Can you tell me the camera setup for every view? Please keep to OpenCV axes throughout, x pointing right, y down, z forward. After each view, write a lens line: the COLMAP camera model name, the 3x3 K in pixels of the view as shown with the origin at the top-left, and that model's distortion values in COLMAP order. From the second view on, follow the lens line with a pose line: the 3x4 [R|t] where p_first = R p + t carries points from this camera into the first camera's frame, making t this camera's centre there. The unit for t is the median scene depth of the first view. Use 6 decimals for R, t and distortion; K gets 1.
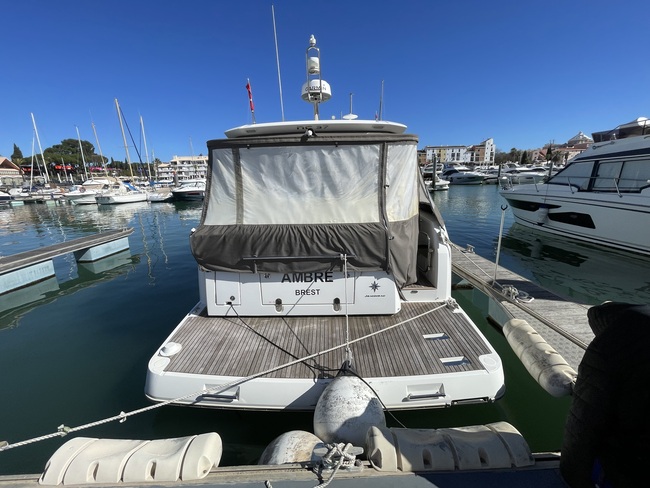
lens RADIAL K [[260.5, 0, 325.1], [0, 260.5, 243.3], [0, 0, 1]] dist [-0.025152, -0.000071]
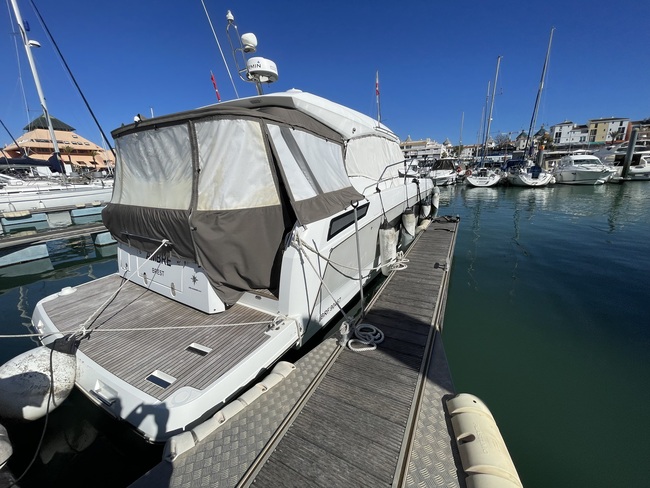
lens RADIAL K [[260.5, 0, 324.9], [0, 260.5, 244.8], [0, 0, 1]] dist [-0.025152, -0.000071]
pose [[0.867698, 0.138301, -0.477465, 1.069191], [-0.115726, 0.990327, 0.076546, -0.084734], [0.483433, -0.011164, 0.875310, 0.432412]]
